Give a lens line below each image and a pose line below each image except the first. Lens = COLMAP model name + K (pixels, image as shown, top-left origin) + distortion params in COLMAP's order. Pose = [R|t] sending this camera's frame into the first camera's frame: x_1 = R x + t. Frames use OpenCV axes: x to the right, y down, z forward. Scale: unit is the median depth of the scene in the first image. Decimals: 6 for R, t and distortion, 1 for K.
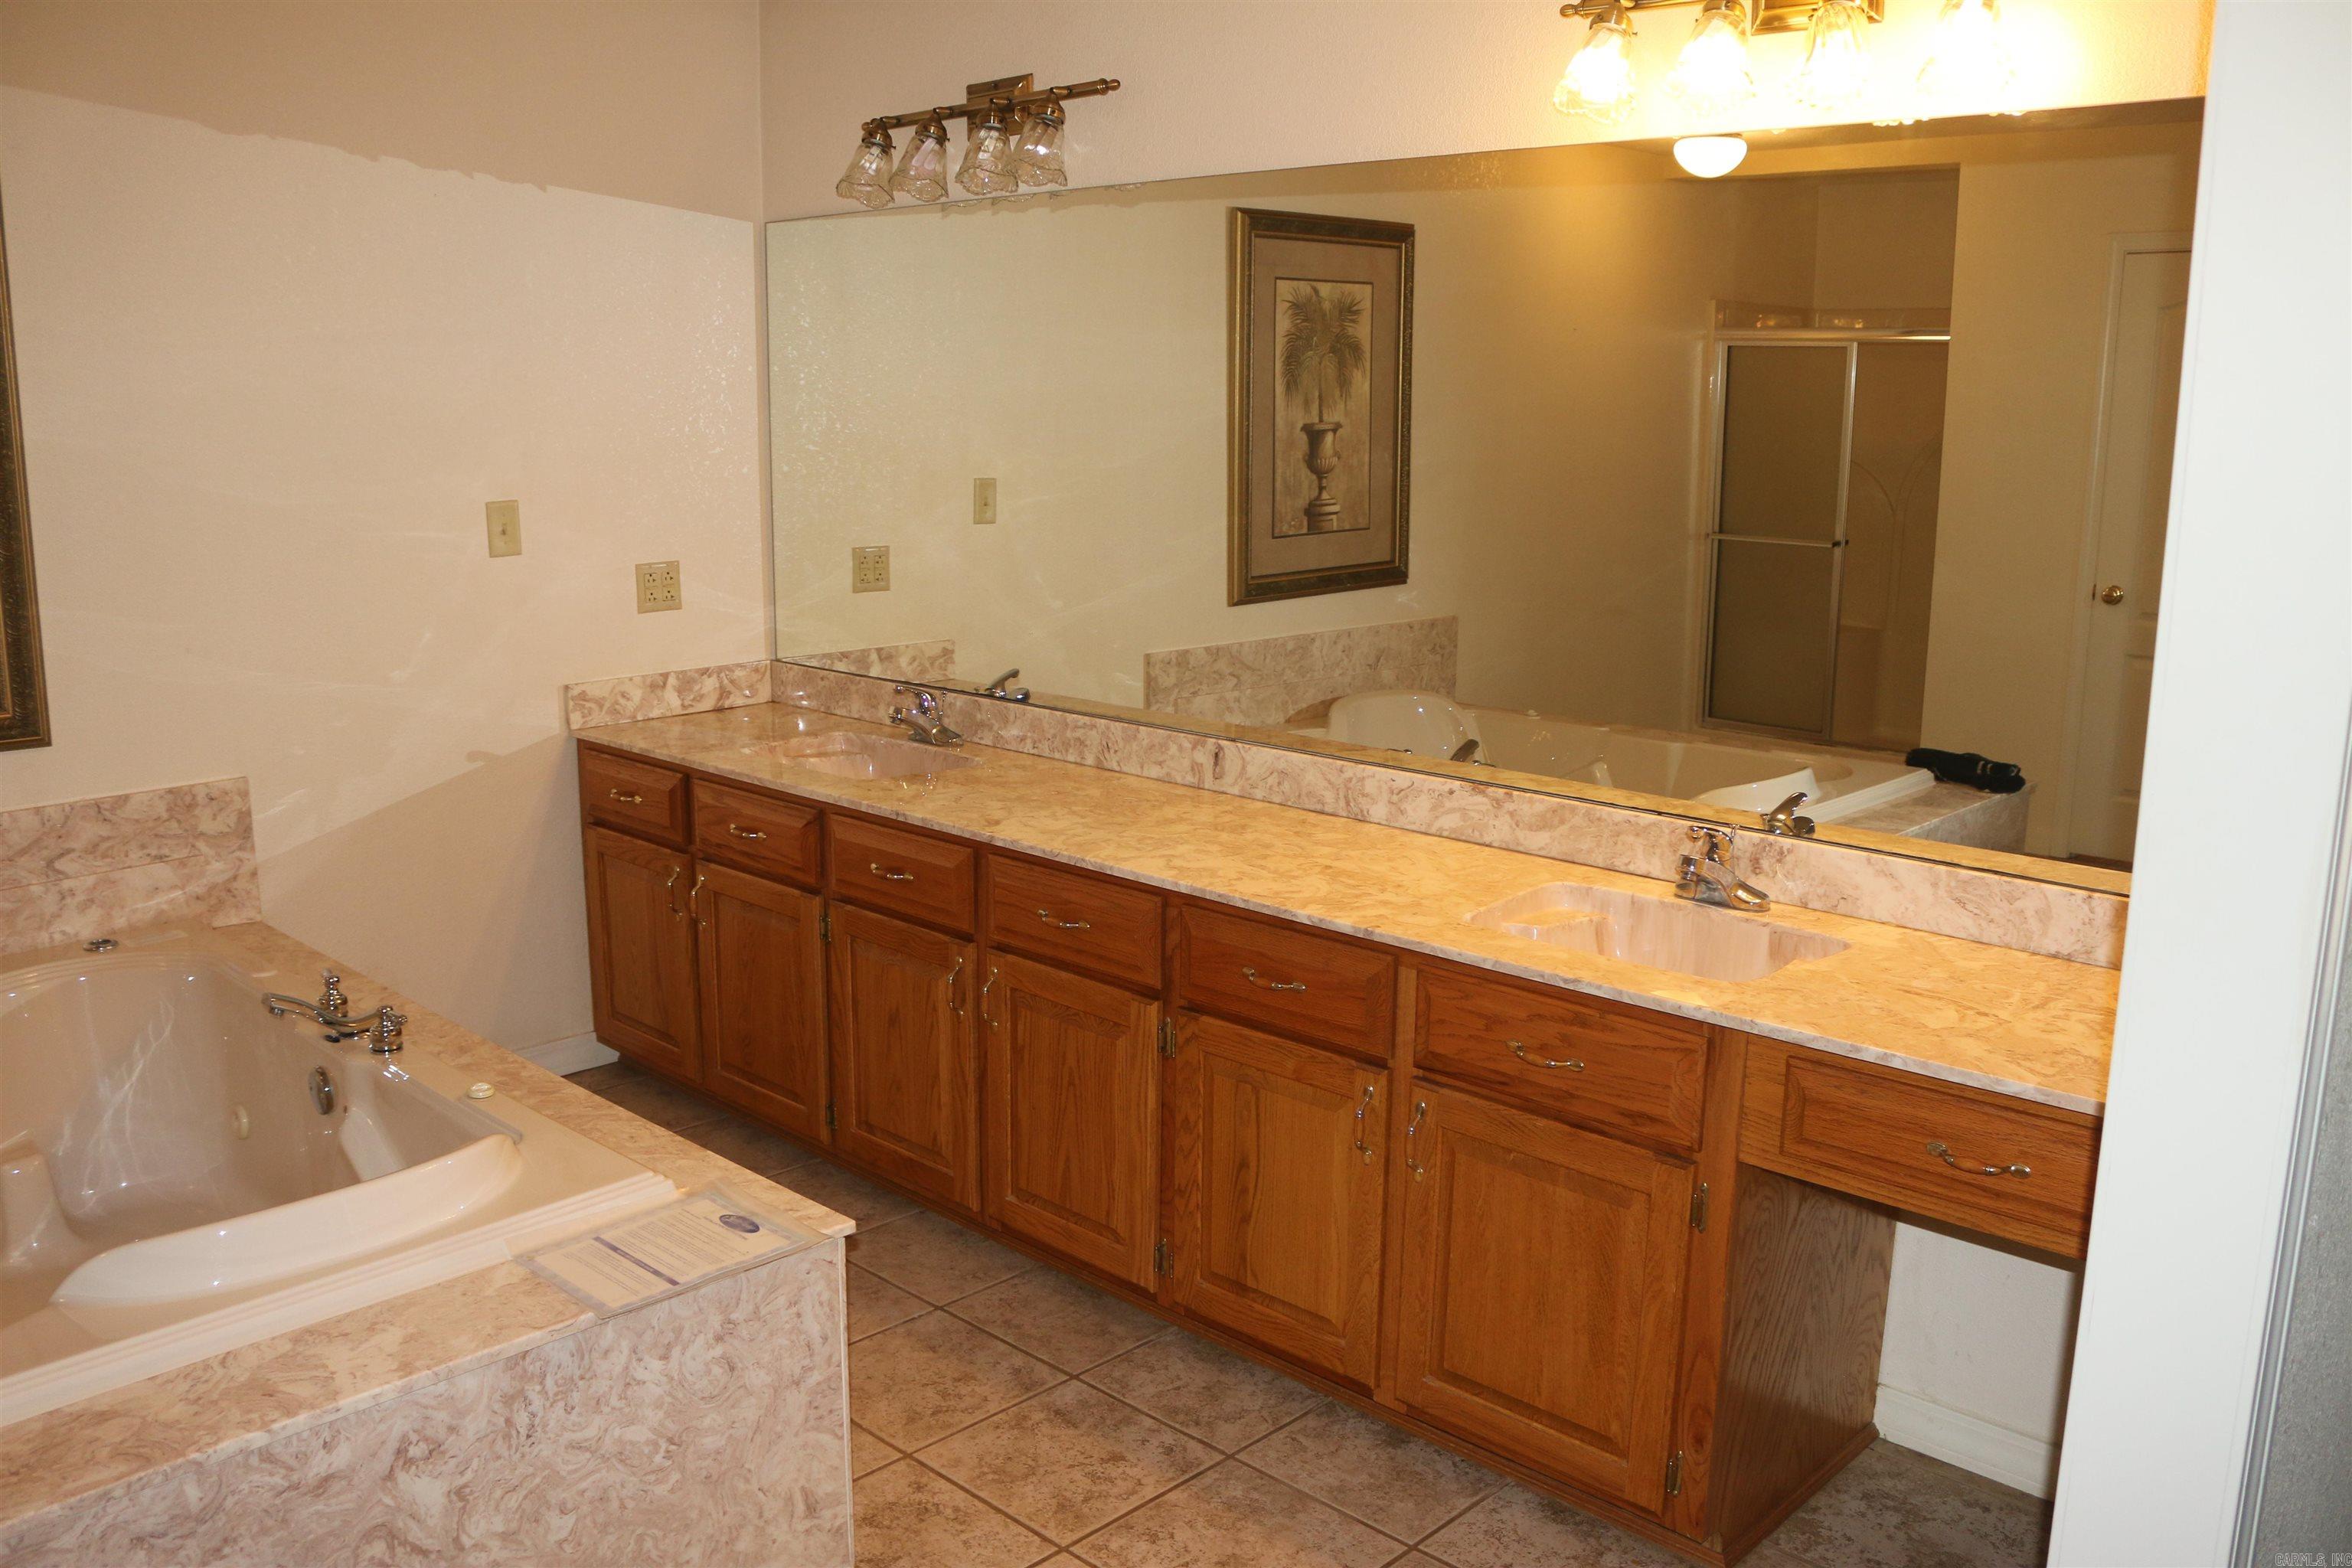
lens RADIAL K [[1949.1, 0, 1172.9], [0, 1949.1, 791.3], [0, 0, 1]] dist [-0.150102, 0.128474]
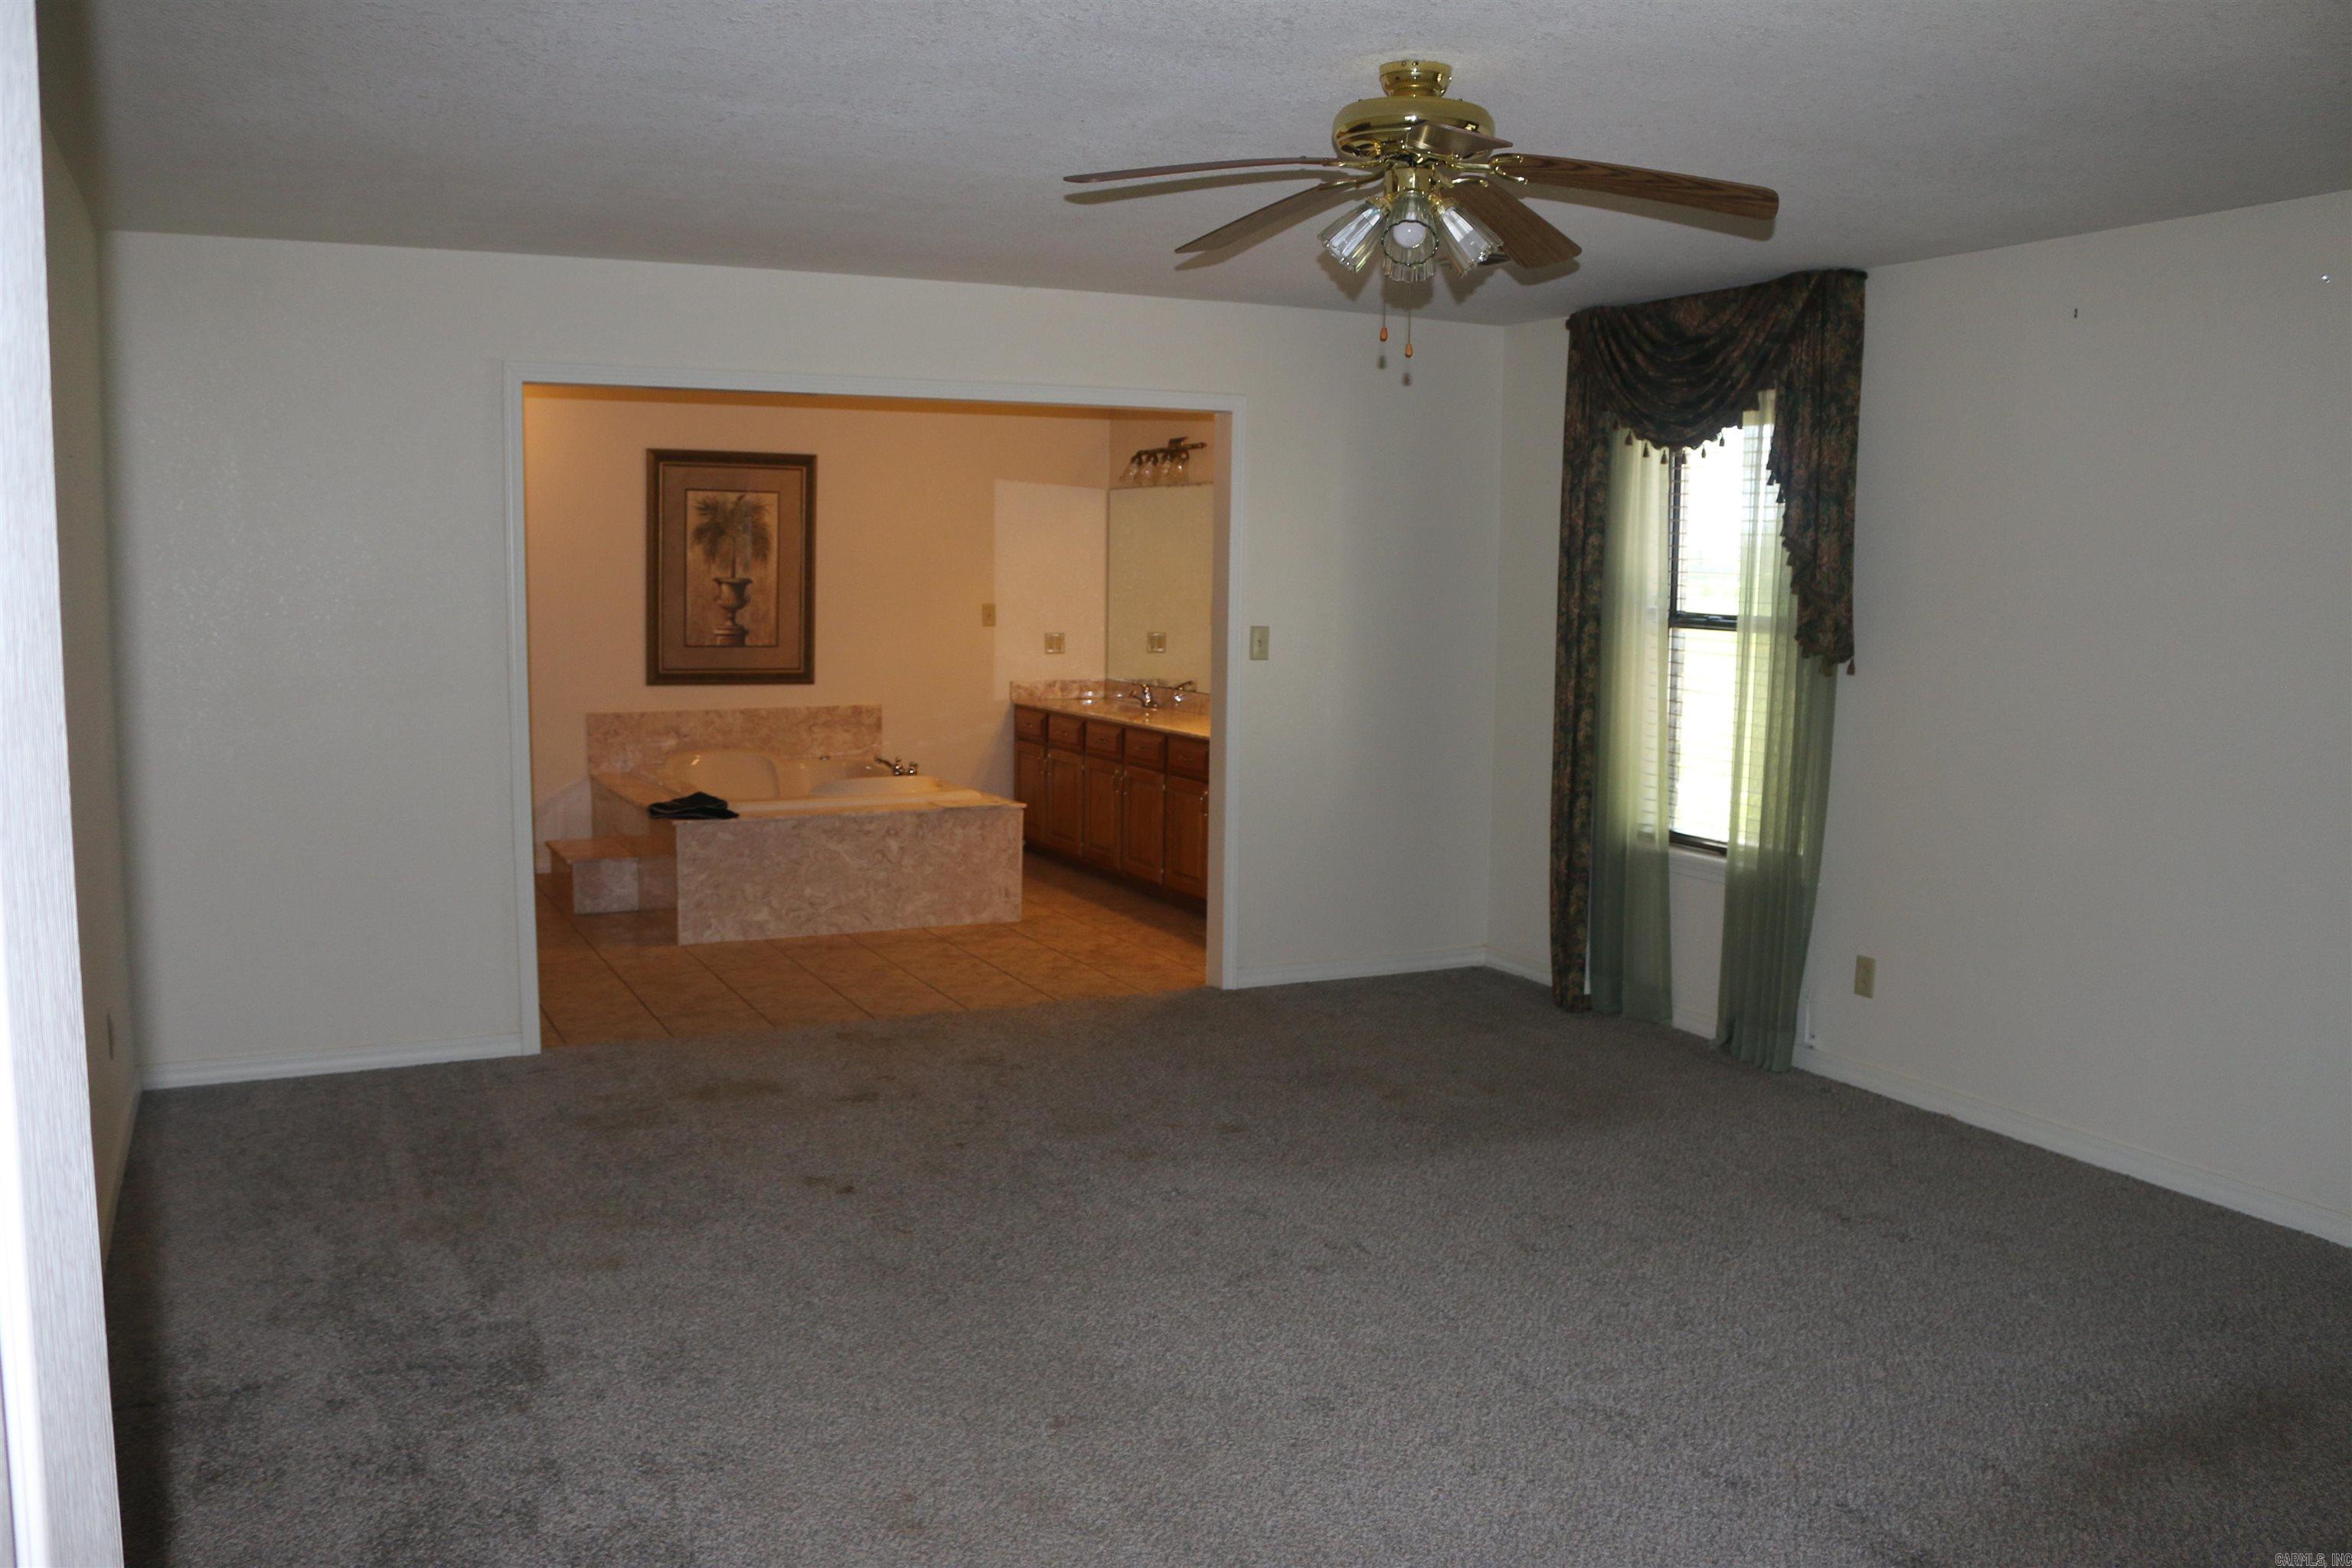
lens RADIAL K [[1949.1, 0, 1183.7], [0, 1949.1, 787.3], [0, 0, 1]] dist [-0.150102, 0.128474]
pose [[0.944017, 0.045020, -0.326811, 0.925455], [-0.075537, 0.993824, -0.081288, 0.346938], [0.321134, 0.101424, 0.941587, -1.621161]]
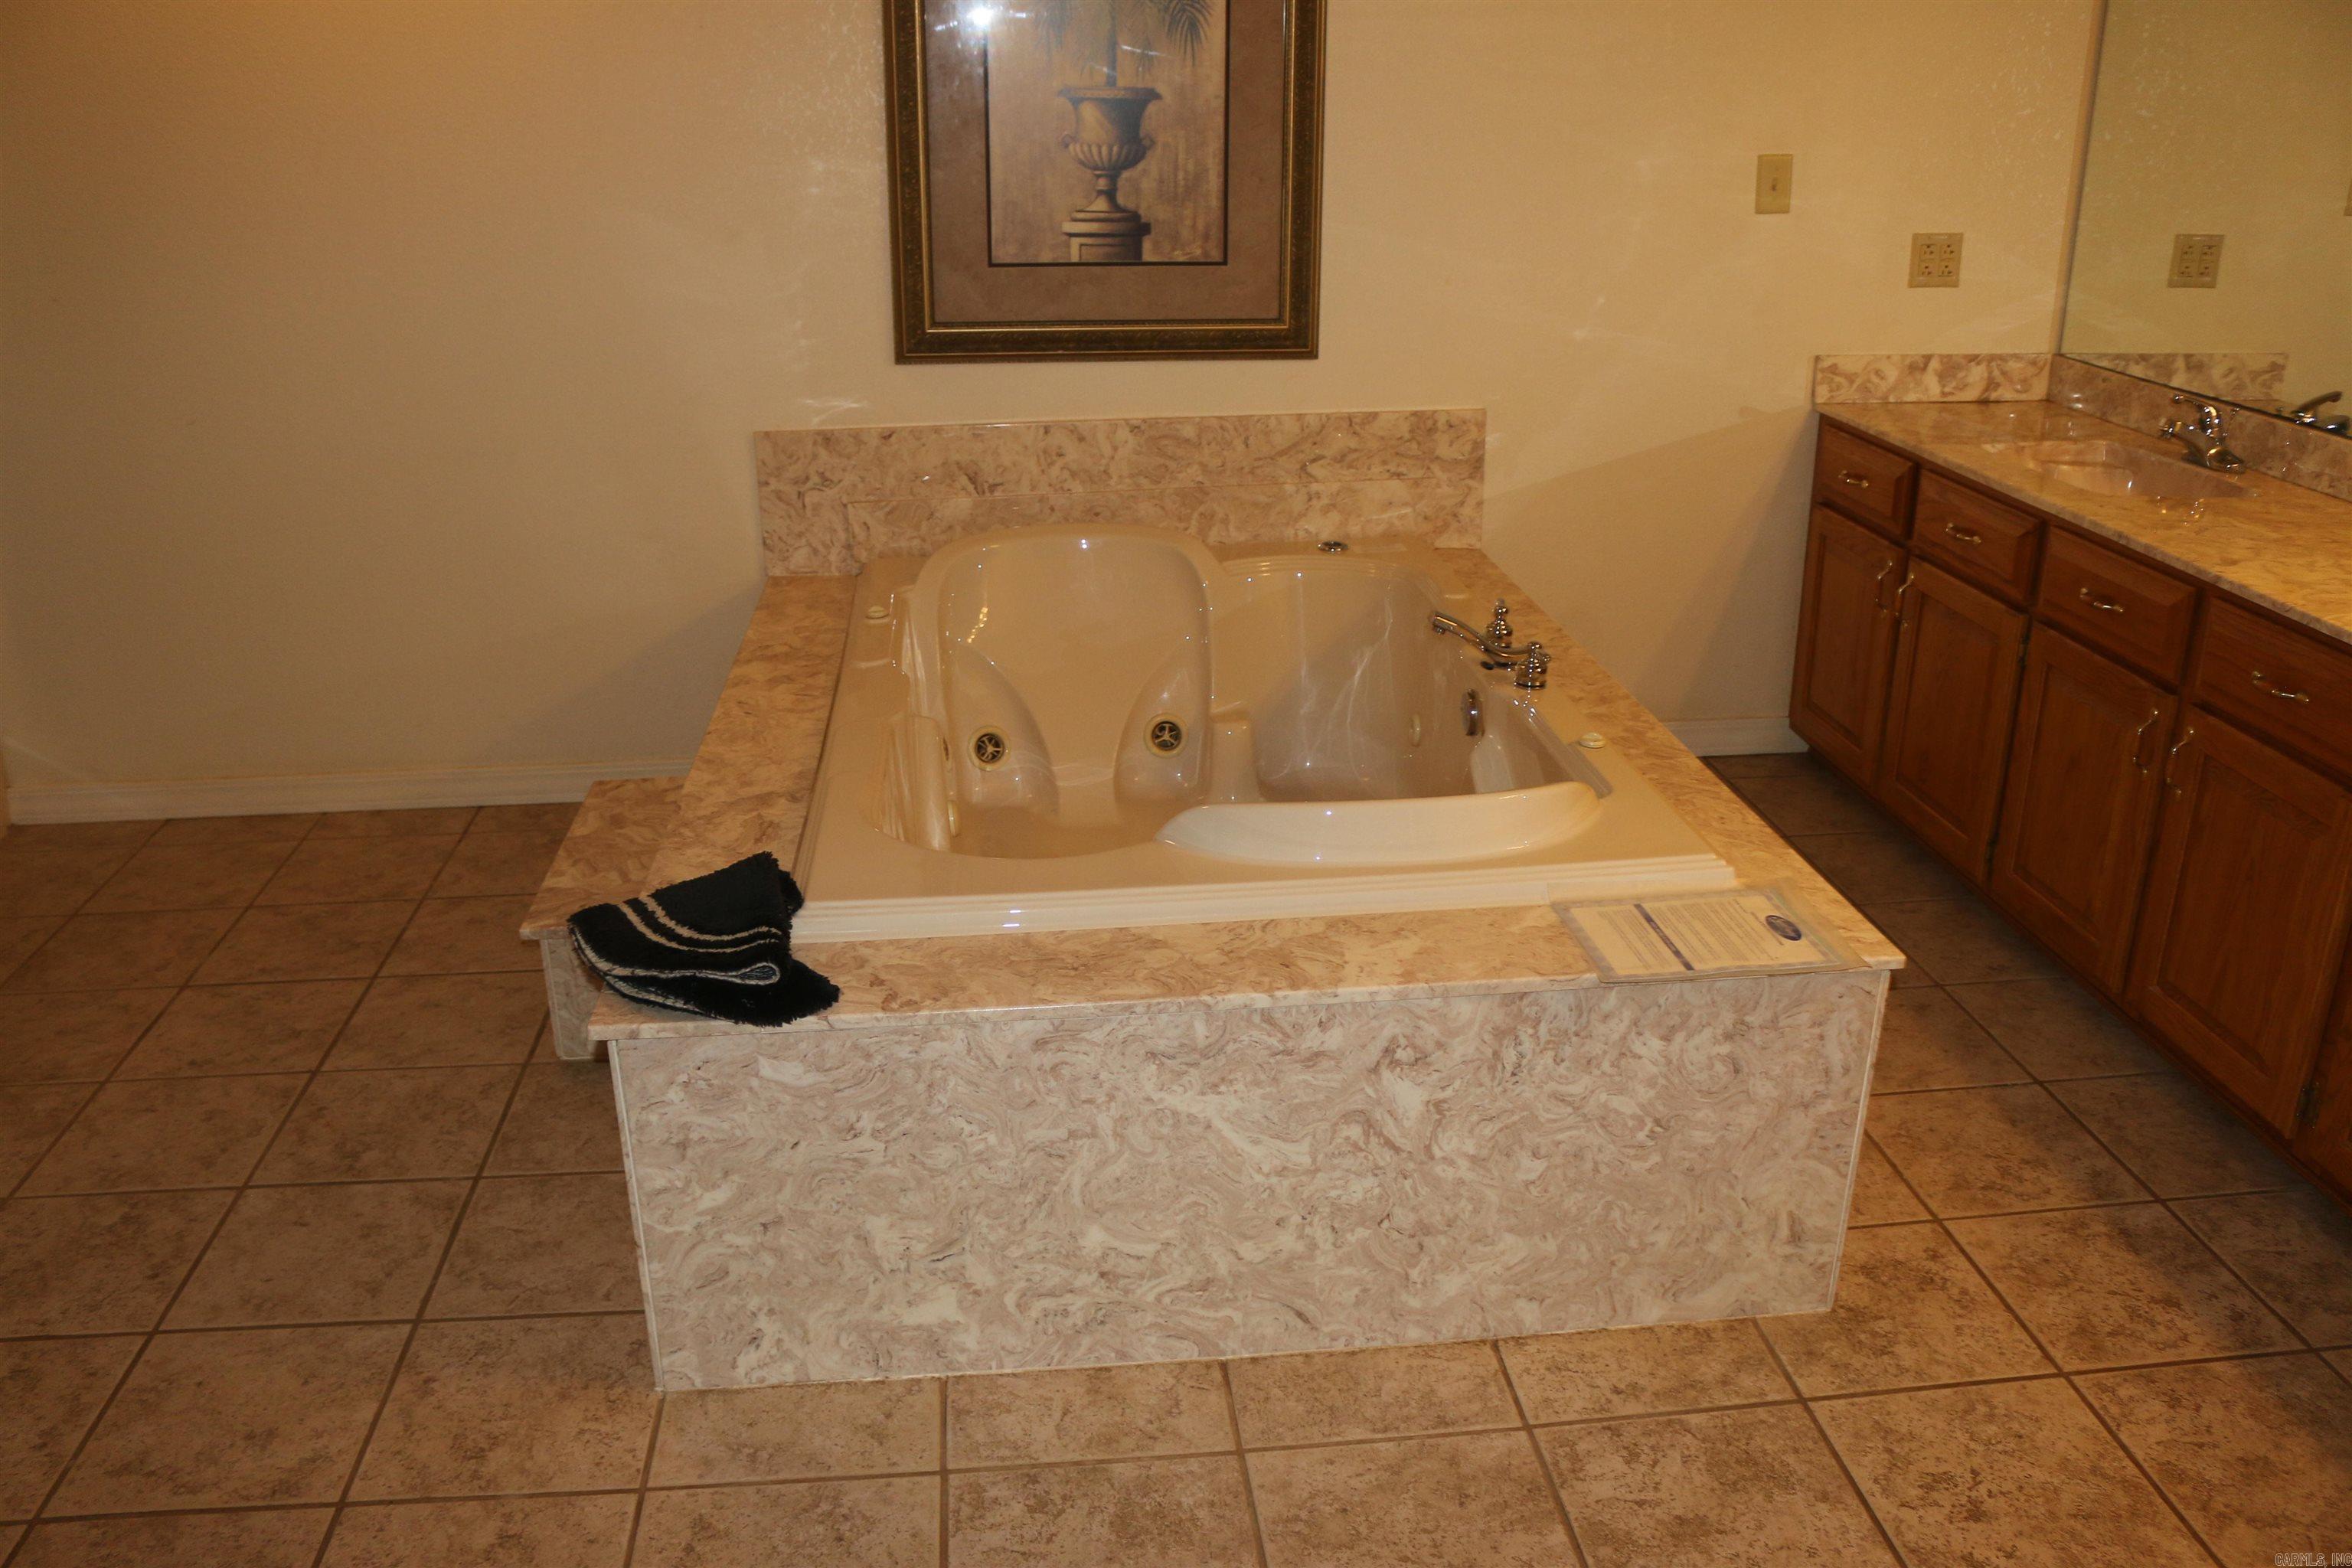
lens RADIAL K [[1949.1, 0, 1172.0], [0, 1949.1, 789.8], [0, 0, 1]] dist [-0.150102, 0.128474]
pose [[0.767919, 0.220209, -0.601505, 0.075020], [-0.121577, 0.972087, 0.200665, 0.004375], [0.628903, -0.080965, 0.773256, 0.065177]]
